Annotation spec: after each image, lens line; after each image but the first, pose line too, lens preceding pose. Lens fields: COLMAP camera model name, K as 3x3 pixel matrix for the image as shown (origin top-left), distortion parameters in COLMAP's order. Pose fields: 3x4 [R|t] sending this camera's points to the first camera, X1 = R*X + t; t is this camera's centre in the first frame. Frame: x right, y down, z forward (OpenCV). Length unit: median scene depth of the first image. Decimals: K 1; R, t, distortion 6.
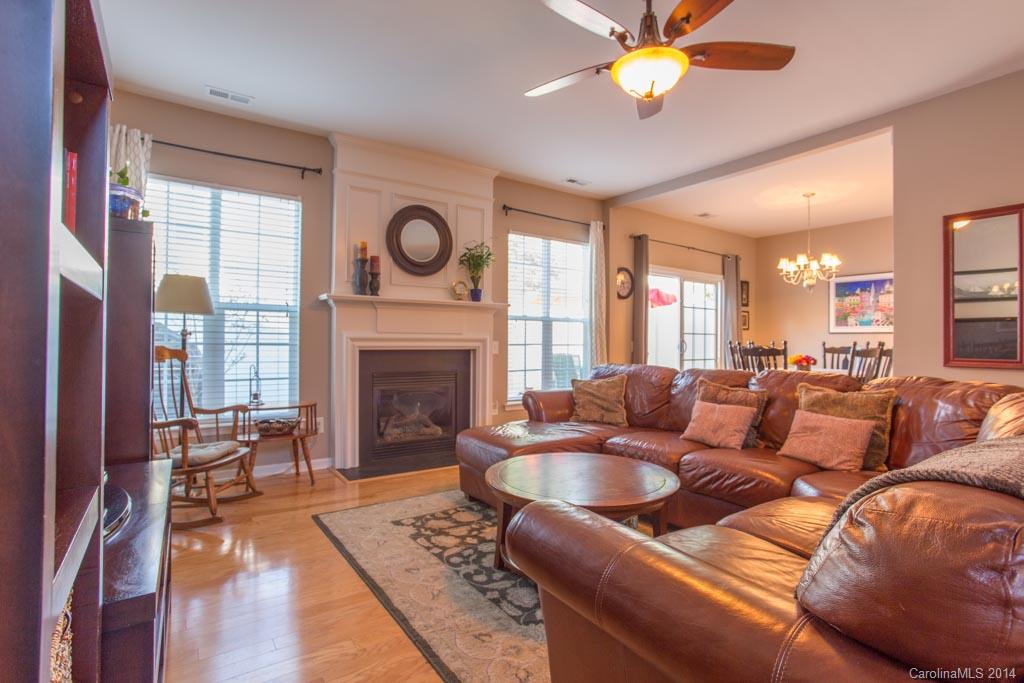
lens RADIAL K [[493.6, 0, 519.0], [0, 493.6, 338.0], [0, 0, 1]] dist [-0.006525, -0.000078]
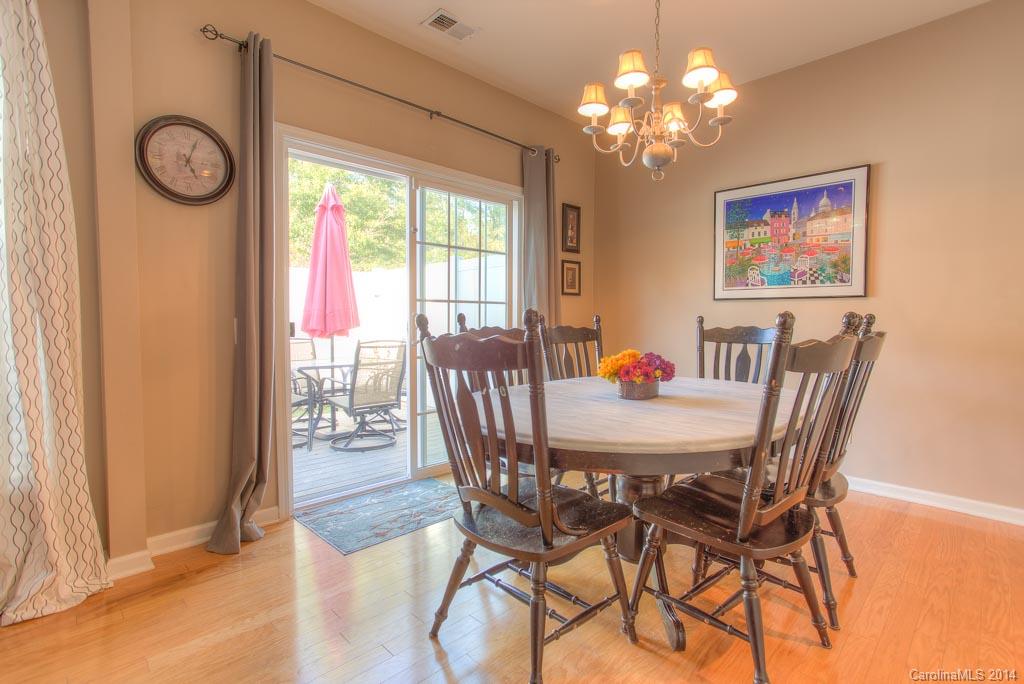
lens RADIAL K [[493.6, 0, 504.7], [0, 493.6, 340.8], [0, 0, 1]] dist [-0.006525, -0.000078]
pose [[0.989255, -0.016938, 0.145214, 0.357430], [0.009945, 0.998762, 0.048749, 0.006178], [-0.145860, -0.046781, 0.988199, 0.549900]]
